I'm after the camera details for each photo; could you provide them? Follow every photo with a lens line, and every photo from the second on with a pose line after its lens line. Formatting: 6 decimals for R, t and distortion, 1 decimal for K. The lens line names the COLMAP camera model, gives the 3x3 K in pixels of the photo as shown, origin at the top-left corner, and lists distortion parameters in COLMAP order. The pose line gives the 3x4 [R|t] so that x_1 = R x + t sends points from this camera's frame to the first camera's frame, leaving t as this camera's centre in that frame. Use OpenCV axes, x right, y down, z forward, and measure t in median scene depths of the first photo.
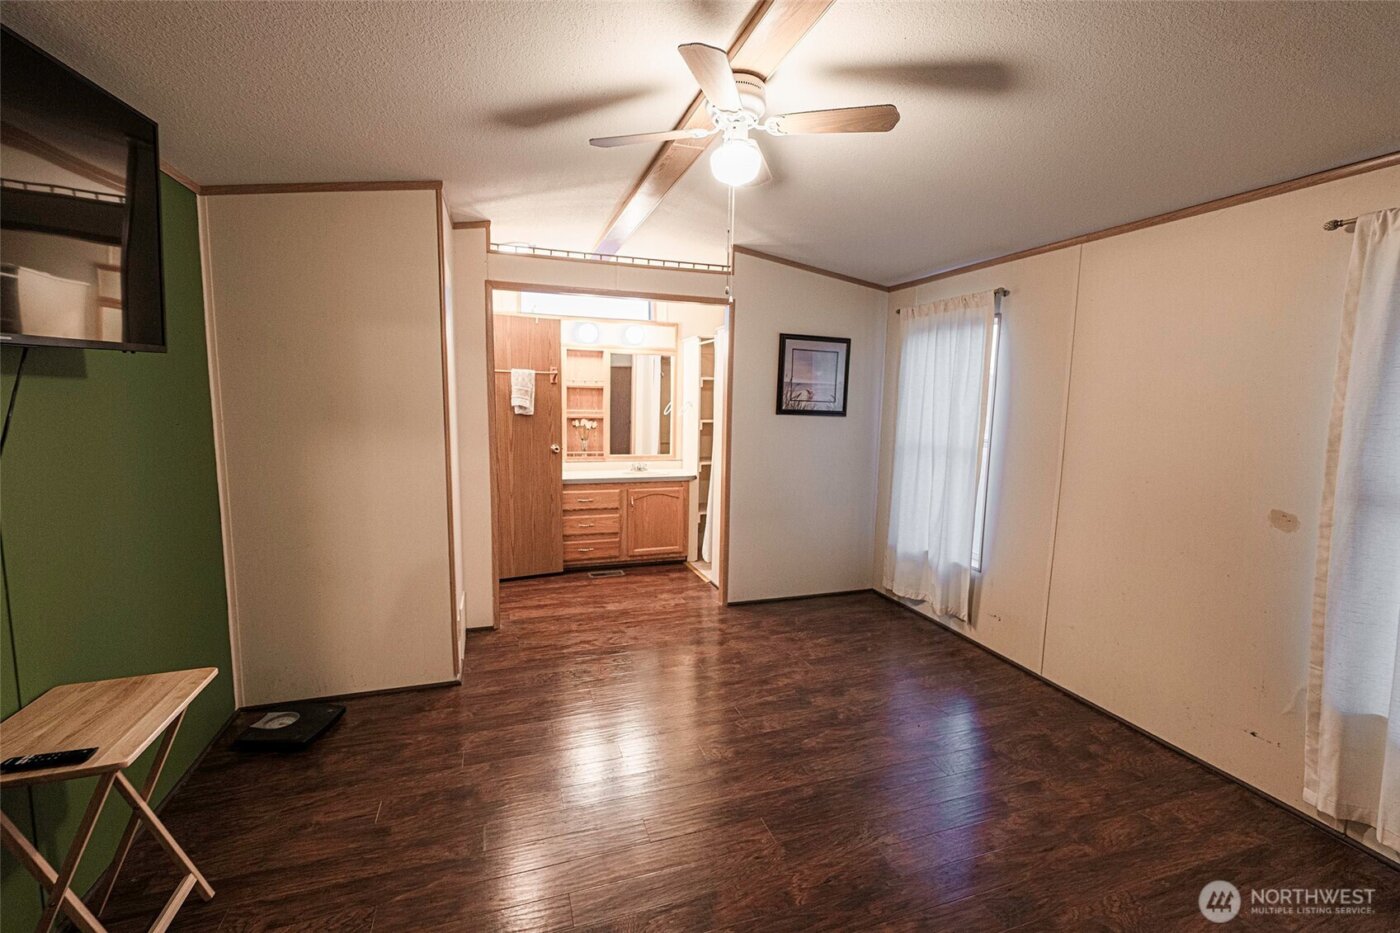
lens RADIAL K [[551.2, 0, 699.1], [0, 551.2, 467.9], [0, 0, 1]] dist [0.003336, -0.001853]
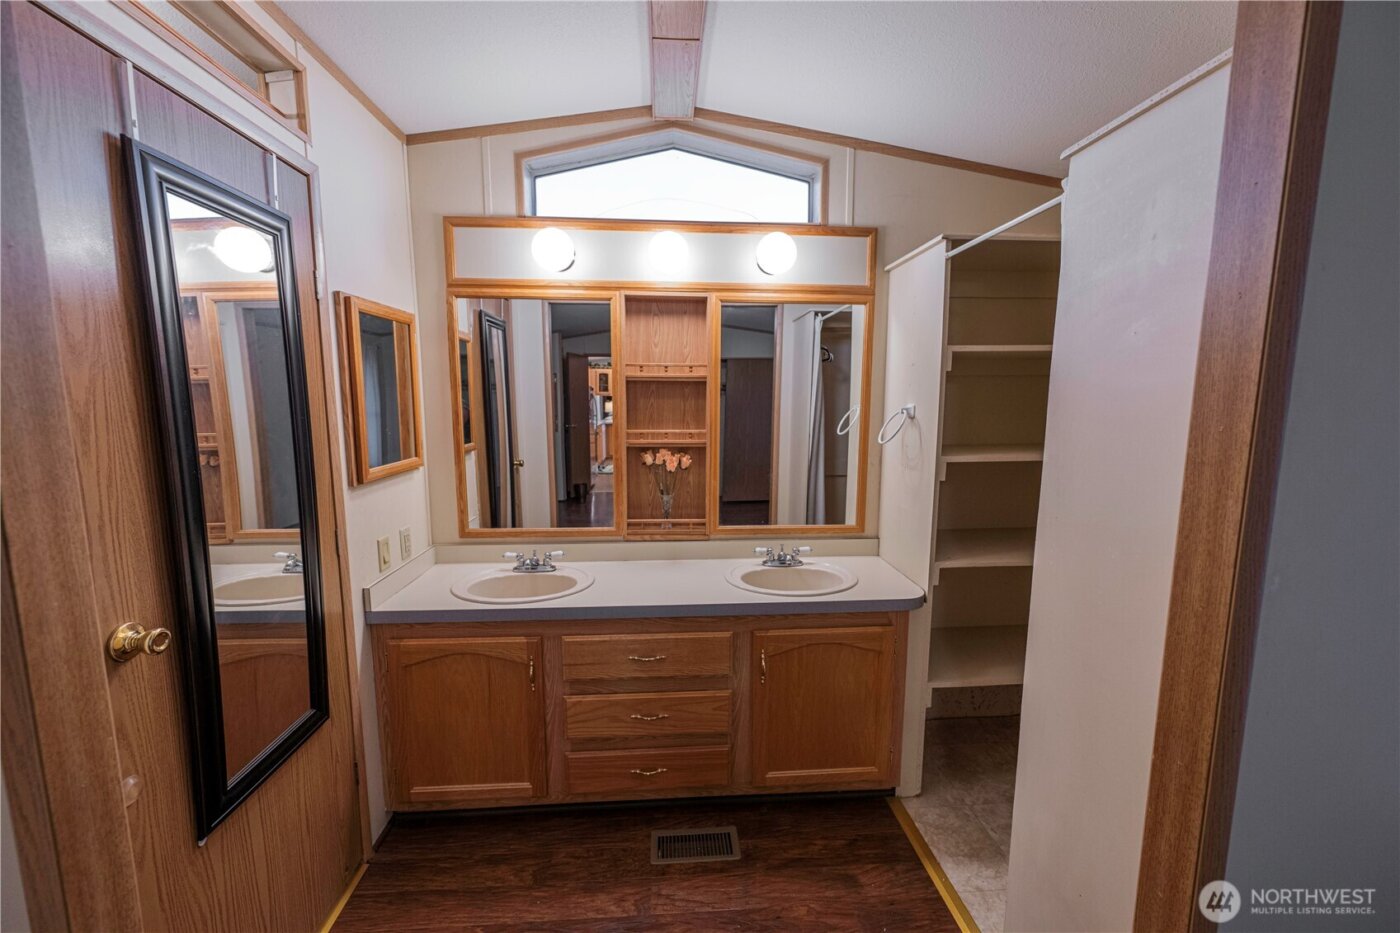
lens RADIAL K [[551.2, 0, 704.4], [0, 551.2, 468.5], [0, 0, 1]] dist [0.003336, -0.001853]
pose [[0.966621, 0.014480, -0.255801, -0.057830], [-0.014705, 0.999891, 0.001034, -0.073655], [0.255788, 0.002762, 0.966729, 0.562993]]
